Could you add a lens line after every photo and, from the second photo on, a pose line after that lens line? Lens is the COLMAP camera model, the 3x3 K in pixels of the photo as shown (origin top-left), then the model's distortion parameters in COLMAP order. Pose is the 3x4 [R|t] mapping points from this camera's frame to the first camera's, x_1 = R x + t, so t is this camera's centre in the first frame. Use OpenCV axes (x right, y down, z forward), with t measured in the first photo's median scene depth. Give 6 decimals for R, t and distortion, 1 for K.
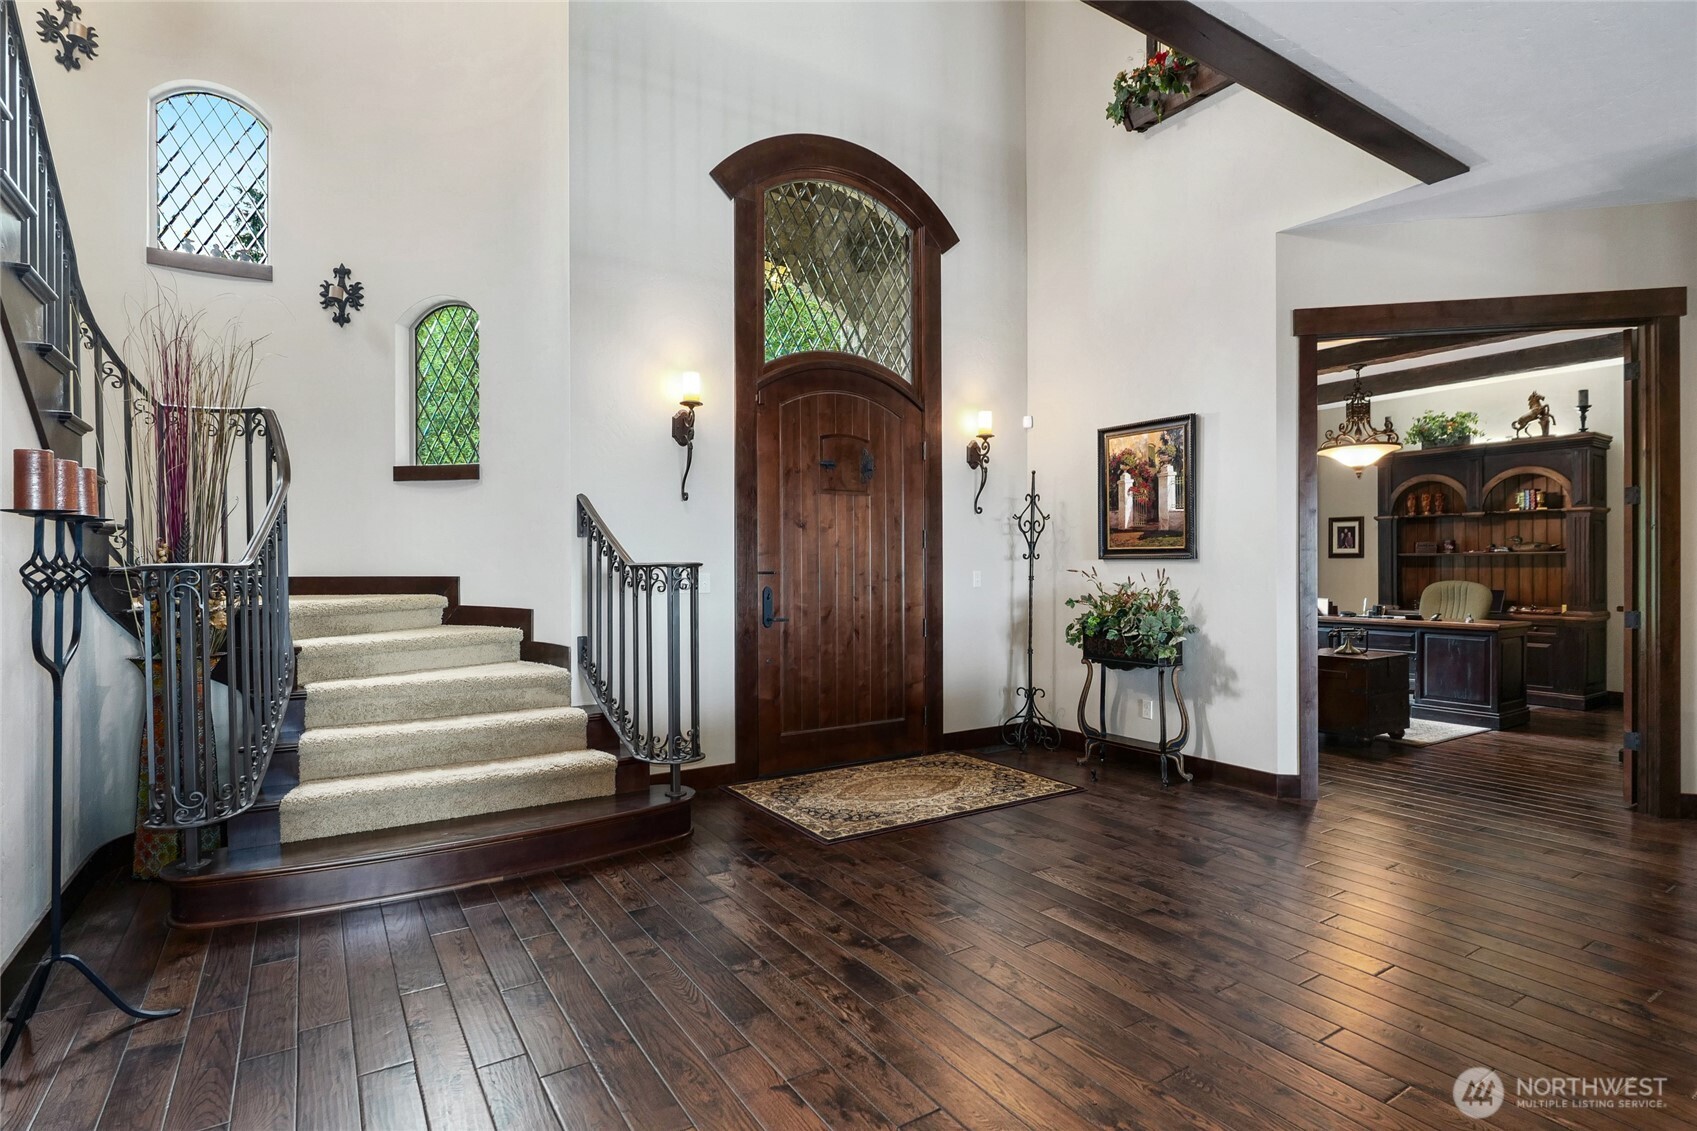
lens RADIAL K [[844.6, 0, 847.2], [0, 844.6, 573.2], [0, 0, 1]] dist [-0.002007, -0.000316]
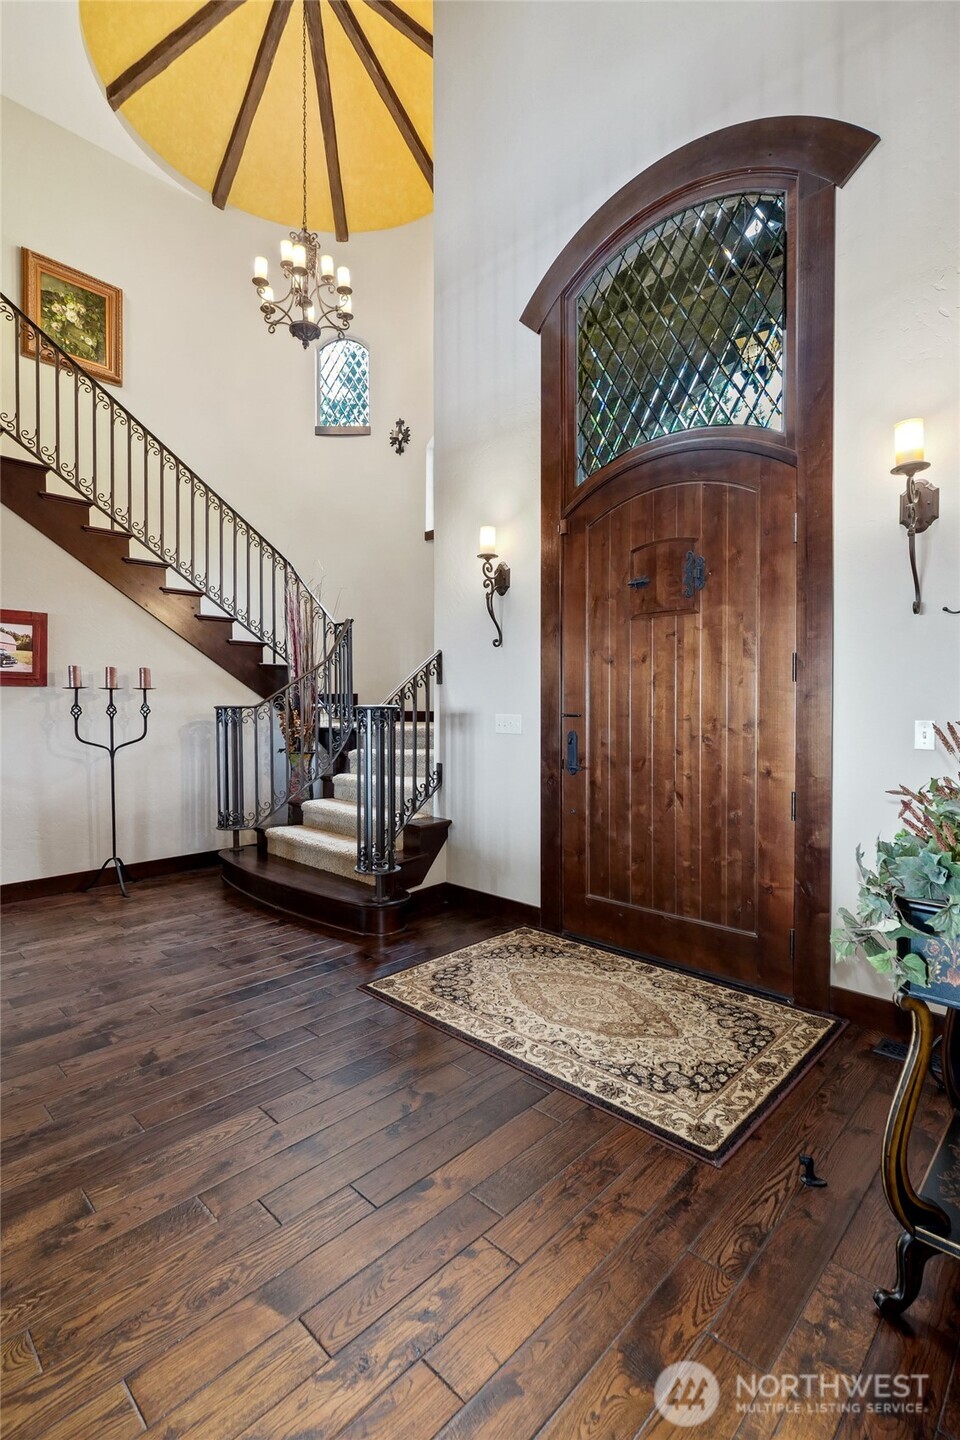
lens RADIAL K [[670.7, 0, 480.0], [0, 670.7, 720.0], [0, 0, 1]] dist [-0.025448, 0.013906]
pose [[0.232399, 0.027676, -0.972227, 0.639037], [-0.008856, 0.999614, 0.026339, -0.014752], [0.972580, 0.002489, 0.232555, 0.792928]]
